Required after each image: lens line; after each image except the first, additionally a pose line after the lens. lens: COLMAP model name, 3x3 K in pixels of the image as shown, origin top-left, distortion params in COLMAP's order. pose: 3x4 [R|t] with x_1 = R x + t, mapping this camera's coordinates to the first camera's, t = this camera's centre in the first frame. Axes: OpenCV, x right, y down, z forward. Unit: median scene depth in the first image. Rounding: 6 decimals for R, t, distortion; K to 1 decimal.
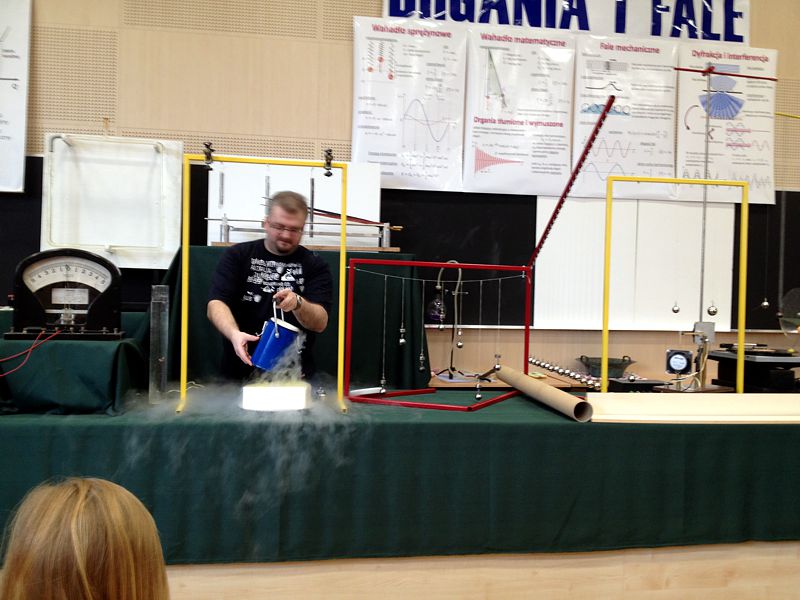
lens RADIAL K [[746.0, 0, 403.3], [0, 746.0, 299.4], [0, 0, 1]] dist [0.118601, -0.252661]
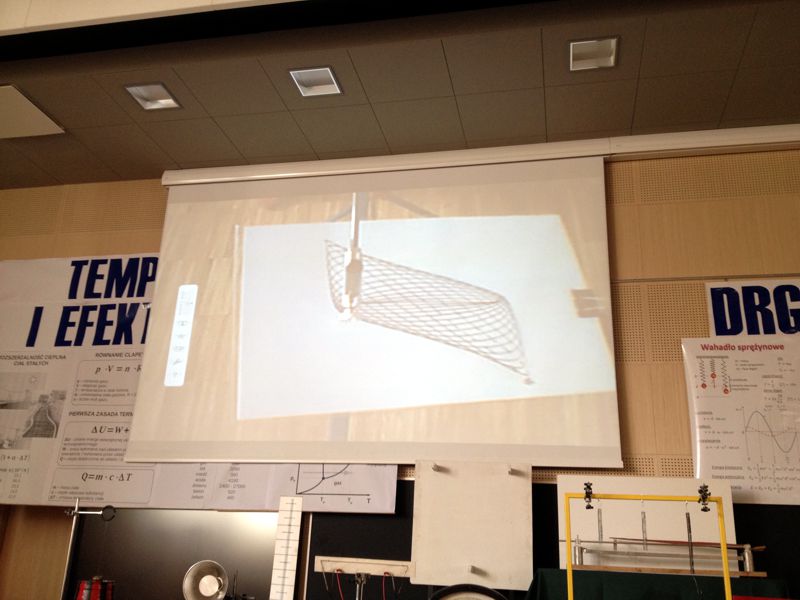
lens RADIAL K [[746.0, 0, 403.3], [0, 746.0, 299.4], [0, 0, 1]] dist [0.118601, -0.252661]
pose [[0.935746, -0.104507, -0.336836, -0.077352], [-0.024032, 0.933972, -0.356538, -0.040802], [0.351856, 0.341724, 0.871448, -0.102890]]
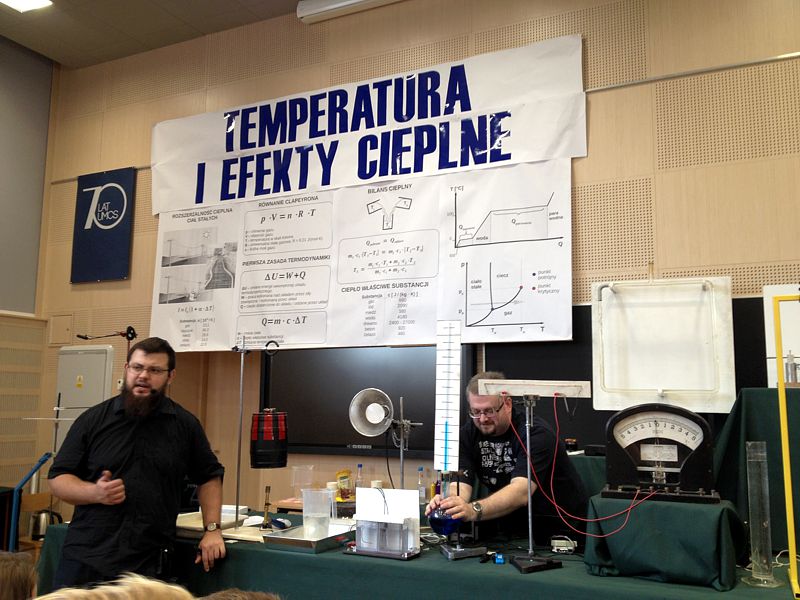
lens RADIAL K [[746.0, 0, 403.3], [0, 746.0, 299.4], [0, 0, 1]] dist [0.118601, -0.252661]
pose [[0.818360, -0.094785, -0.566835, -0.098195], [0.001411, 0.986634, -0.162946, -0.028238], [0.574704, 0.132549, 0.807556, 0.004218]]
